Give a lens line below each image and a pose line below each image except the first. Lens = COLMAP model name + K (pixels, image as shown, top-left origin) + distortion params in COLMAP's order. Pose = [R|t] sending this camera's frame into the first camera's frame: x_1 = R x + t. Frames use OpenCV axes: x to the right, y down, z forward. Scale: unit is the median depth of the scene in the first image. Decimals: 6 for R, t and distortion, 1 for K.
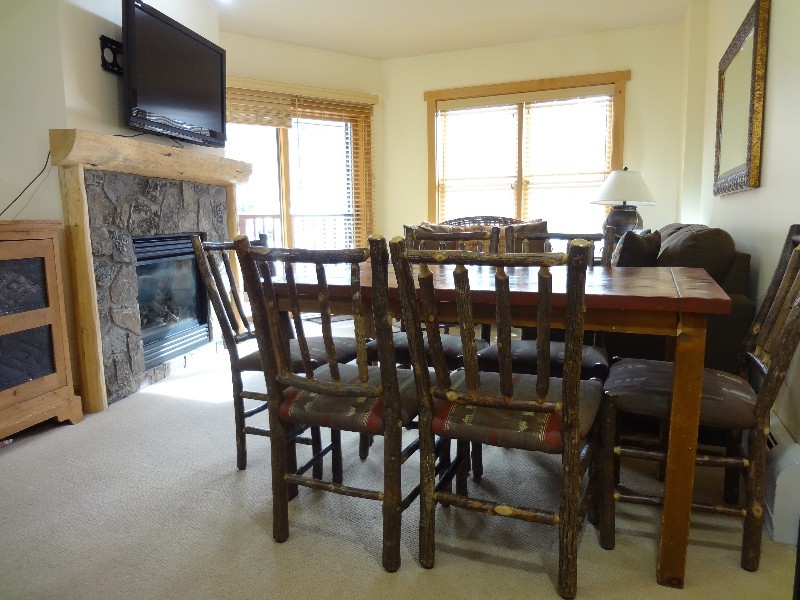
lens RADIAL K [[557.3, 0, 402.0], [0, 557.3, 301.8], [0, 0, 1]] dist [-0.034678, -0.003889]
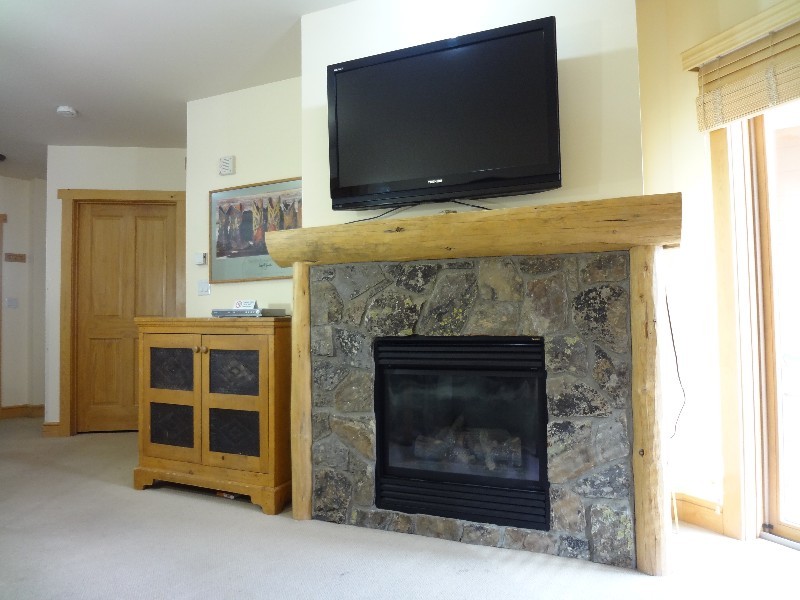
lens RADIAL K [[557.3, 0, 402.0], [0, 557.3, 301.8], [0, 0, 1]] dist [-0.034678, -0.003889]
pose [[-0.227735, 0.005647, -0.973707, 0.319886], [-0.122544, 0.991866, 0.034413, -0.214834], [0.965981, 0.127159, -0.225191, 1.287642]]
